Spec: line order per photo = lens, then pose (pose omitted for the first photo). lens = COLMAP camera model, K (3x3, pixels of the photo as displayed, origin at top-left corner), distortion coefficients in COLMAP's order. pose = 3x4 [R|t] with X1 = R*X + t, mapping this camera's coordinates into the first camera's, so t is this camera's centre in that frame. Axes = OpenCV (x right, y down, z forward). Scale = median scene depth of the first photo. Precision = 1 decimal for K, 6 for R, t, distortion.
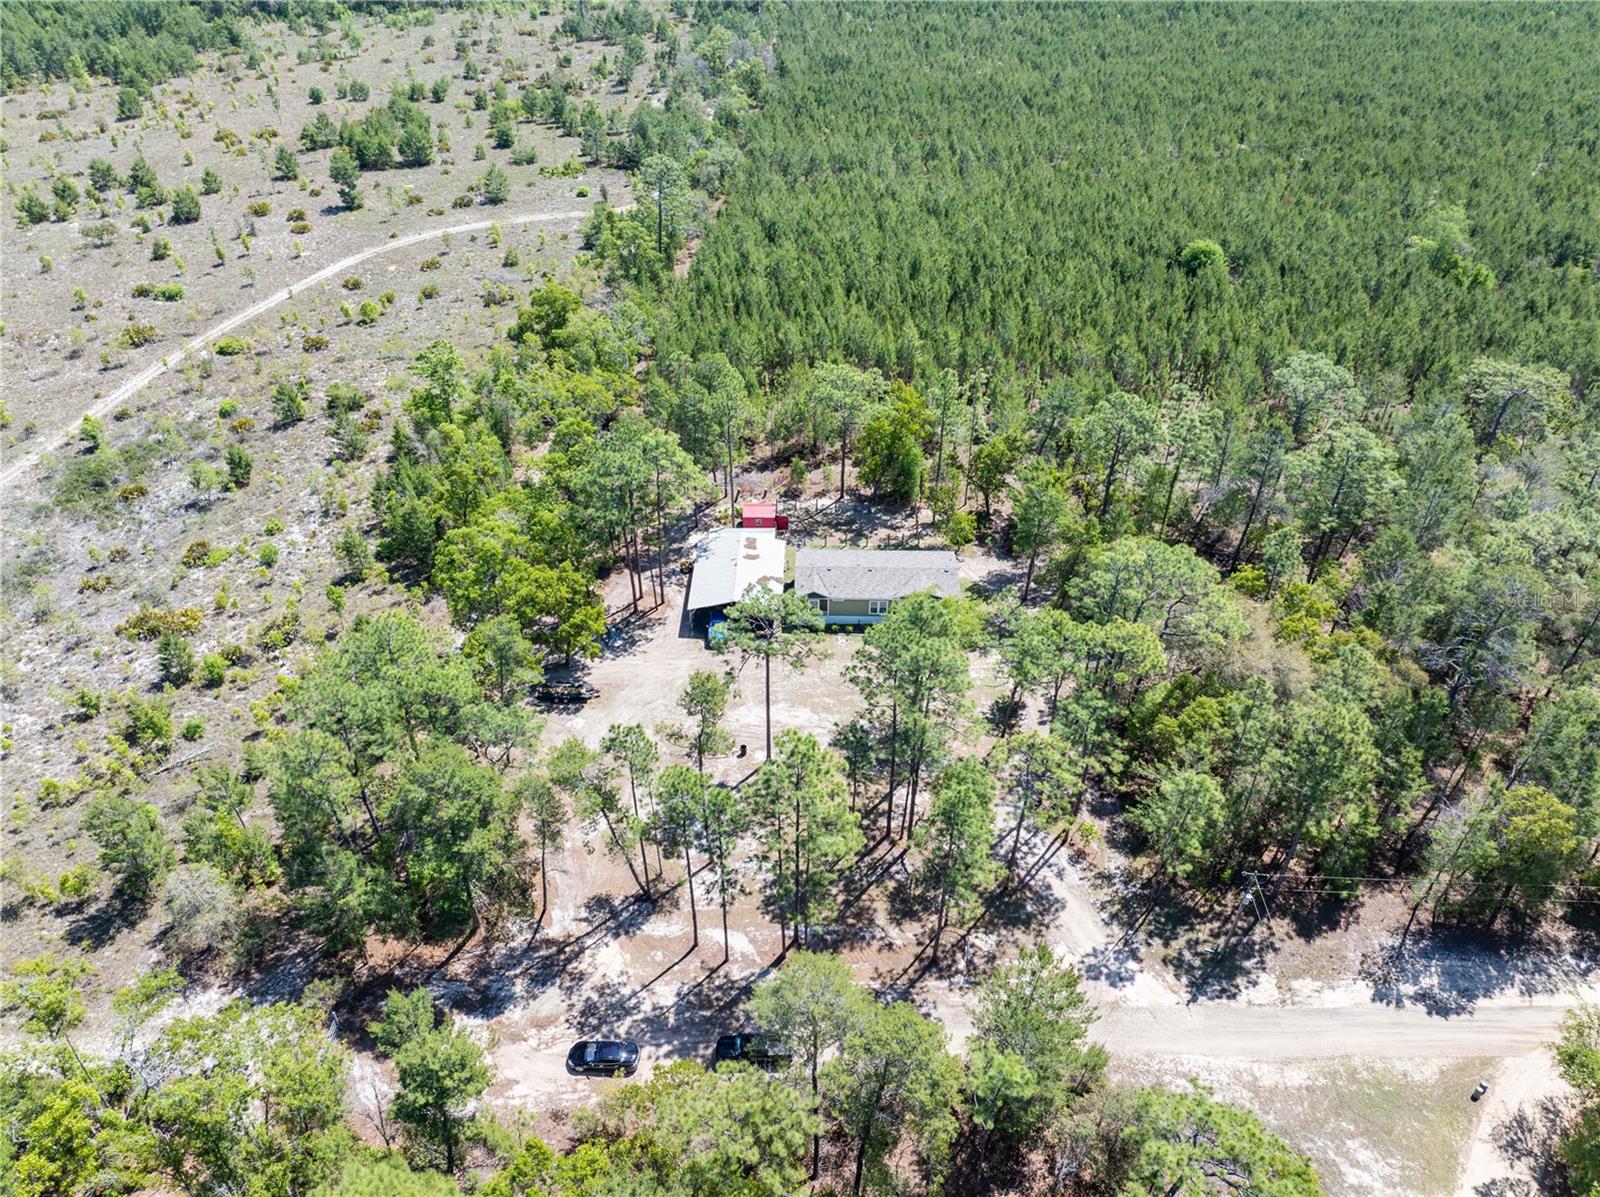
lens RADIAL K [[1133.3, 0, 808.1], [0, 1133.3, 602.6], [0, 0, 1]] dist [-0.052078, 0.022004]
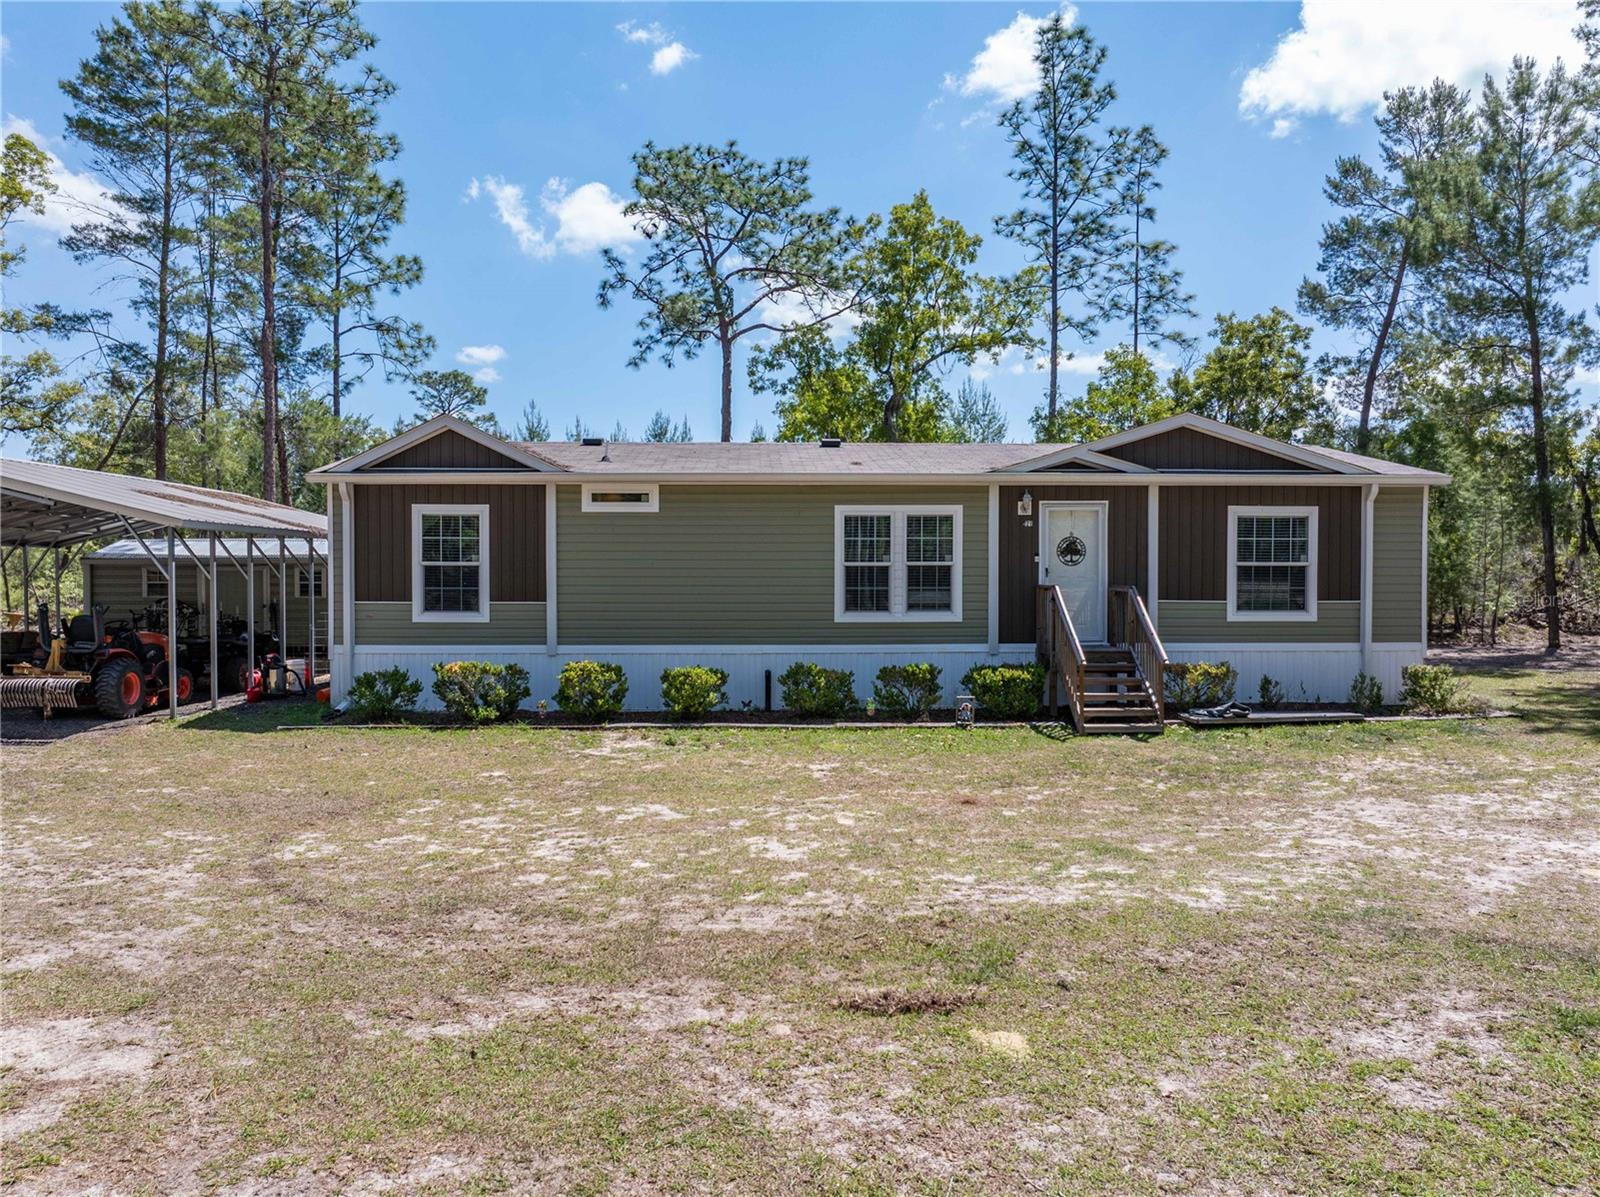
lens RADIAL K [[1133.3, 0, 799.4], [0, 1133.3, 594.9], [0, 0, 1]] dist [-0.052078, 0.022004]
pose [[0.998992, -0.002903, 0.044786, 0.055198], [0.028600, 0.810221, -0.585426, 0.119609], [-0.034587, 0.586117, 0.809488, 1.141254]]
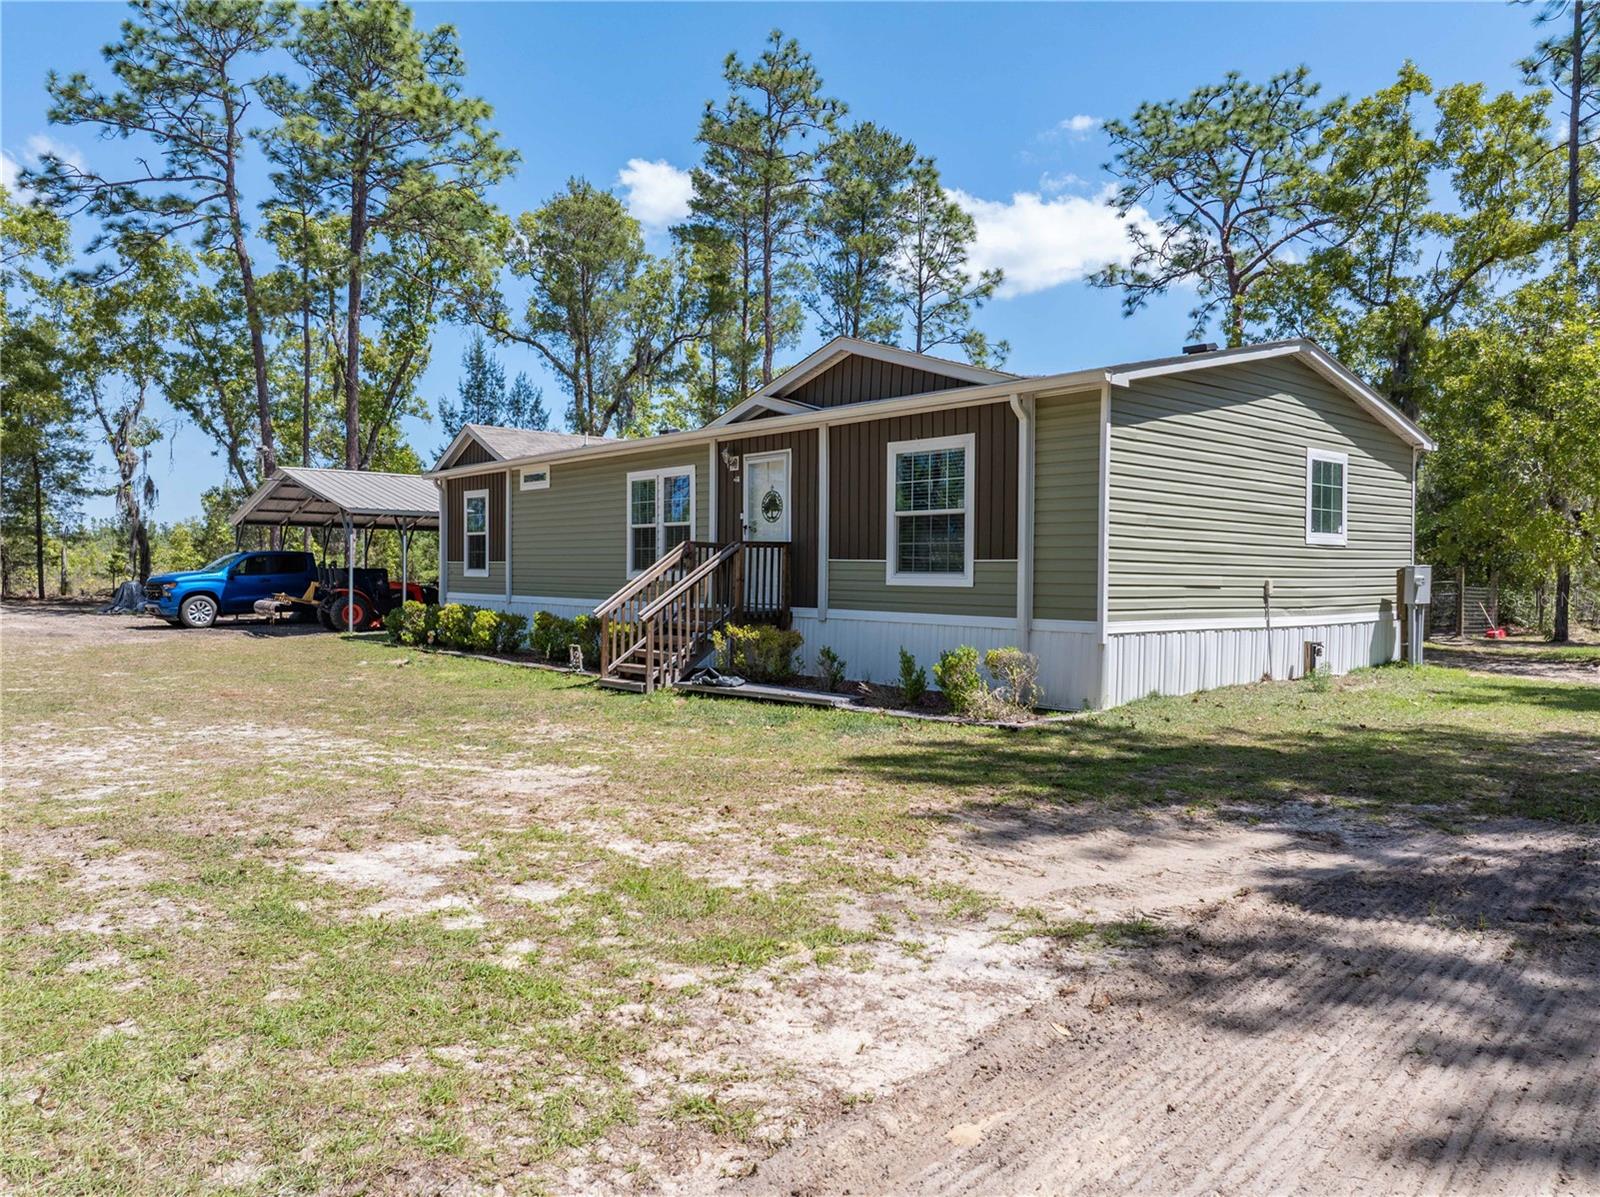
lens RADIAL K [[1133.3, 0, 794.0], [0, 1133.3, 605.4], [0, 0, 1]] dist [-0.052078, 0.022004]
pose [[0.662970, 0.026455, -0.748179, 0.242505], [-0.458805, 0.804066, -0.378121, 0.081153], [0.591582, 0.593951, 0.545209, 1.204103]]
